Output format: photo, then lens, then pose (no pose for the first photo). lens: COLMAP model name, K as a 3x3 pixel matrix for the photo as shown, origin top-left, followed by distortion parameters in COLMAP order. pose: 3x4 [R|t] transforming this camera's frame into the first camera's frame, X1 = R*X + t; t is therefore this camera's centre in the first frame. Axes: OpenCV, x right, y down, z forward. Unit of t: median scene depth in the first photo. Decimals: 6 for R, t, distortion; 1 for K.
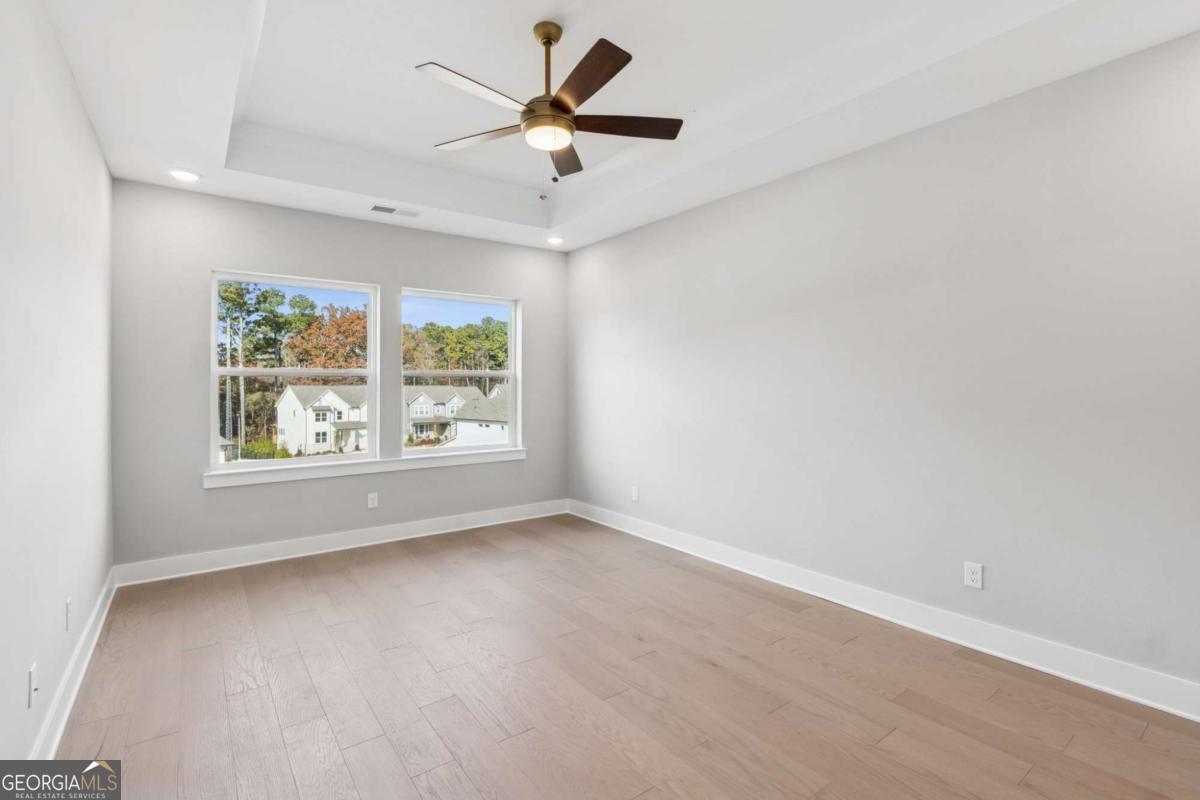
lens RADIAL K [[551.4, 0, 600.3], [0, 551.4, 392.3], [0, 0, 1]] dist [0.000382, -0.000033]
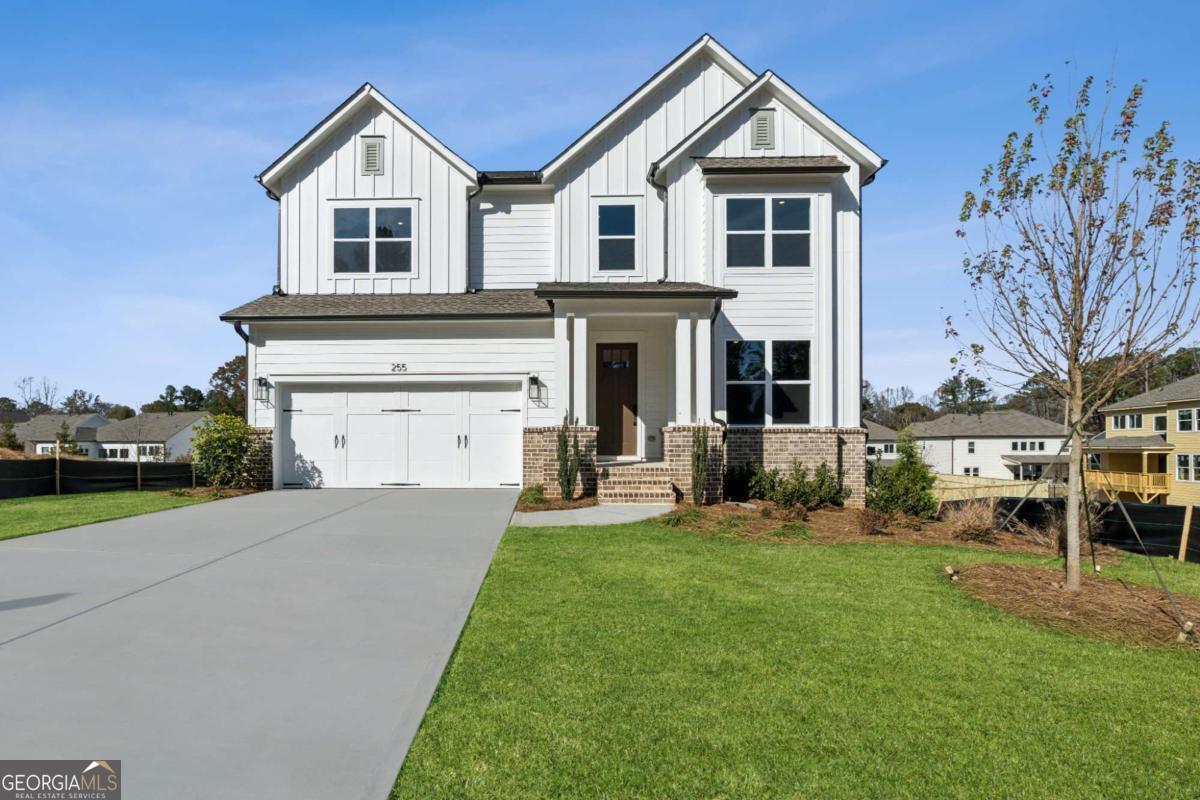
lens RADIAL K [[551.4, 0, 600.4], [0, 551.4, 406.8], [0, 0, 1]] dist [0.000382, -0.000033]
pose [[0.789911, -0.009530, -0.613147, -0.459309], [-0.004621, 0.999758, -0.021492, 0.086817], [0.613204, 0.019811, 0.789676, 0.877109]]
